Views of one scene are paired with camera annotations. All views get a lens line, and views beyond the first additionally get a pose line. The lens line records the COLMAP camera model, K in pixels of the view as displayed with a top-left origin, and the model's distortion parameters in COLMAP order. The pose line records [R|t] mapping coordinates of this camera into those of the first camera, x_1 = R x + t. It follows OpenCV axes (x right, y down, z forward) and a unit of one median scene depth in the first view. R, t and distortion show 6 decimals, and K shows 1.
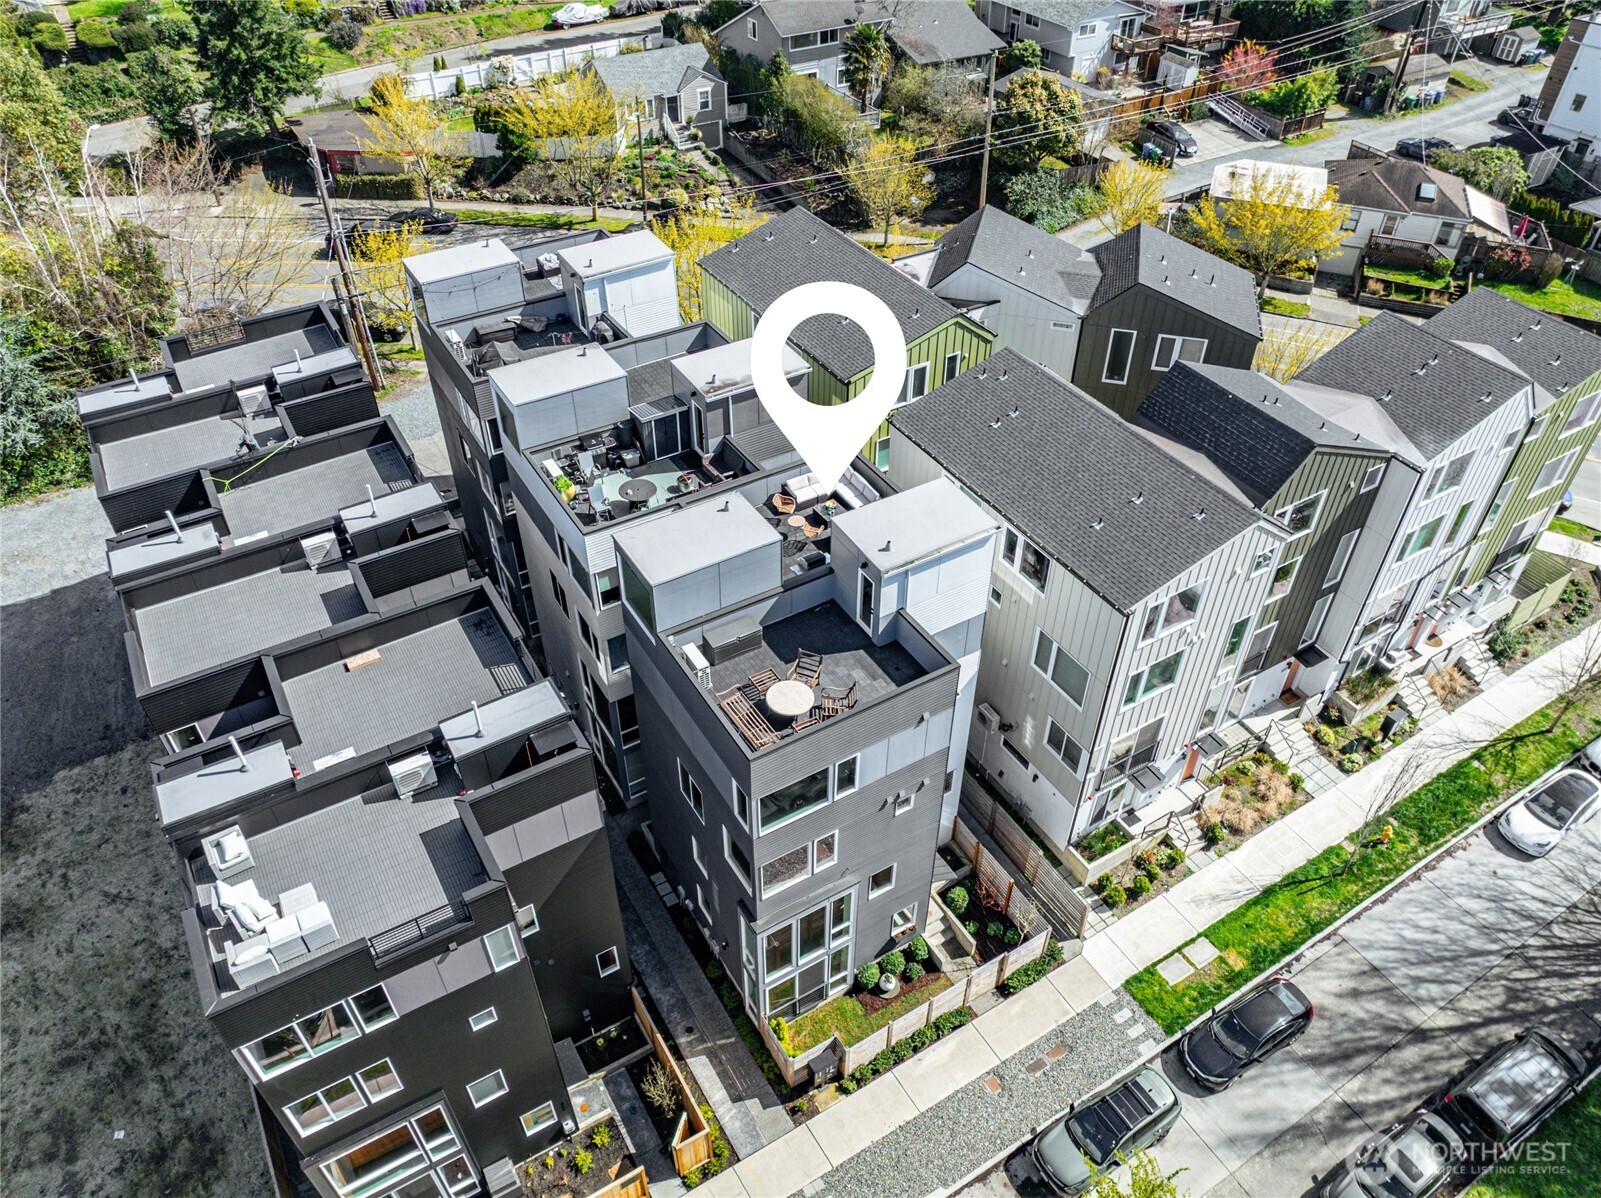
lens RADIAL K [[1133.8, 0, 800.6], [0, 1133.8, 599.2], [0, 0, 1]] dist [-0.045724, 0.016826]
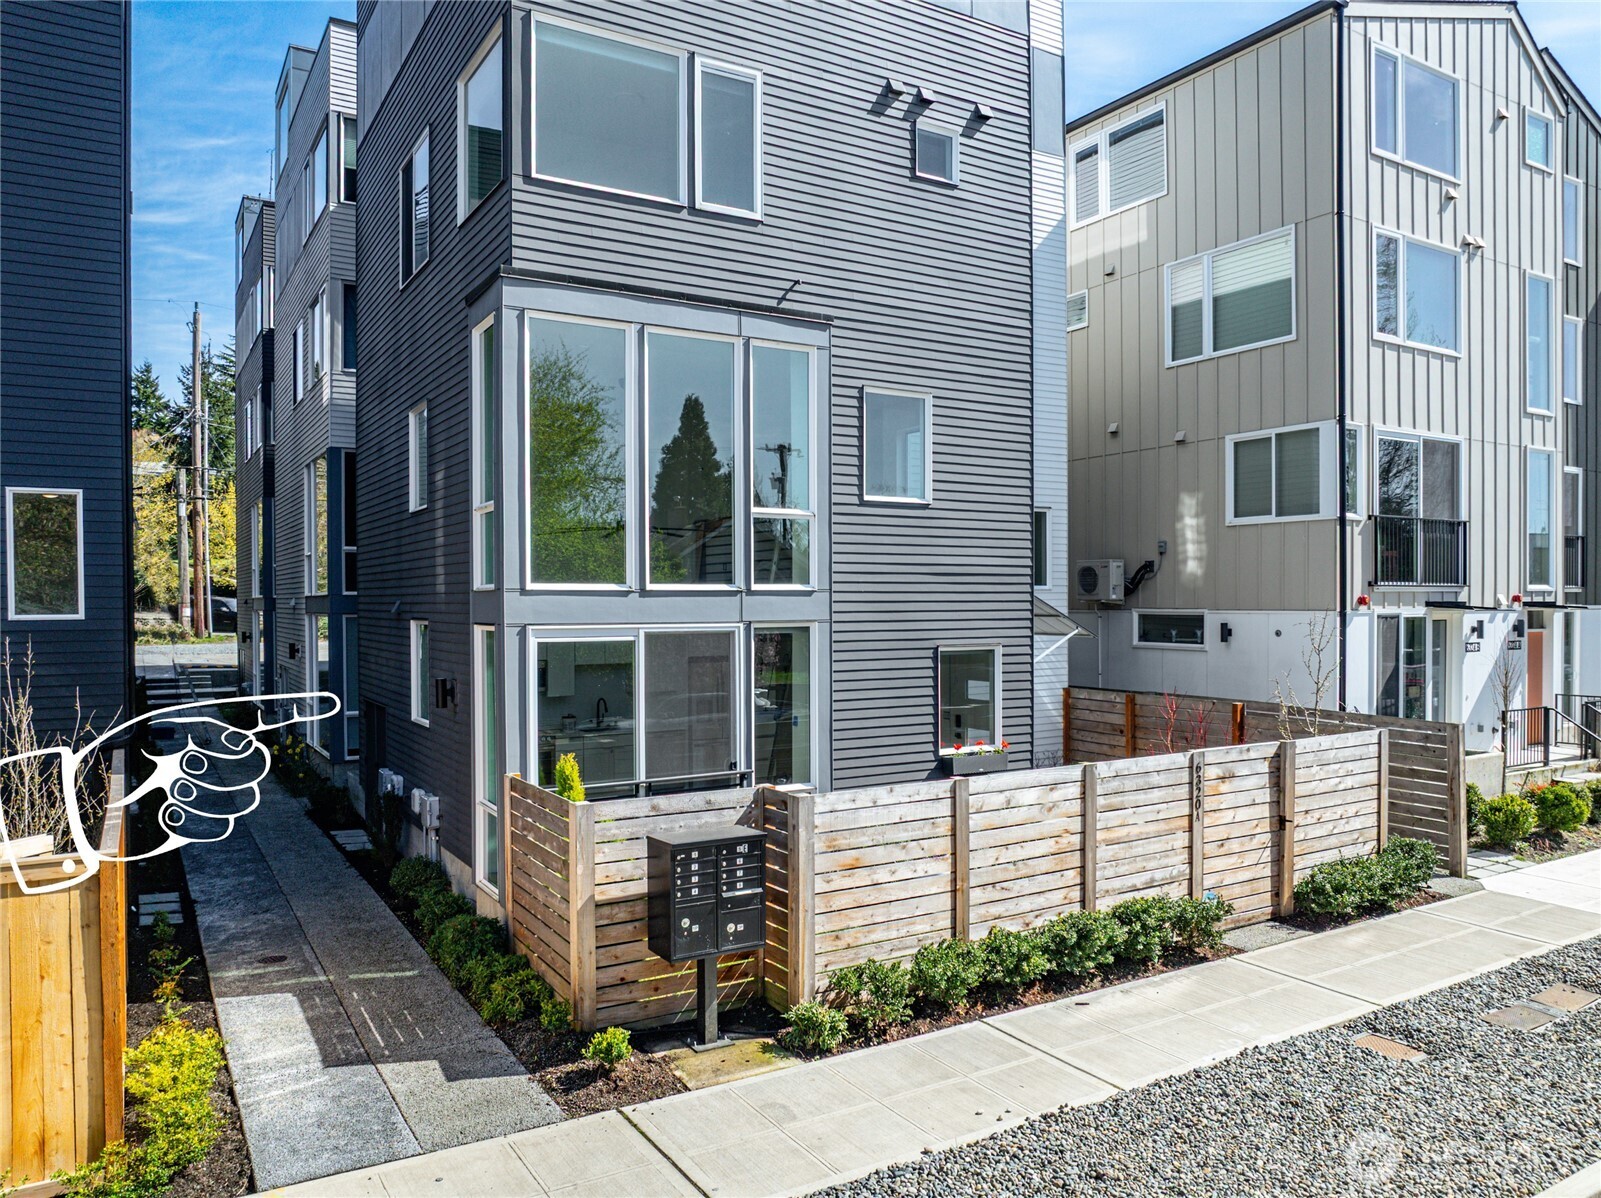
lens RADIAL K [[1133.8, 0, 798.1], [0, 1133.8, 602.8], [0, 0, 1]] dist [-0.045724, 0.016826]
pose [[0.999955, -0.009392, 0.001415, 0.039264], [0.008052, 0.759170, -0.650843, 0.527653], [0.005039, 0.650825, 0.759211, 0.759924]]
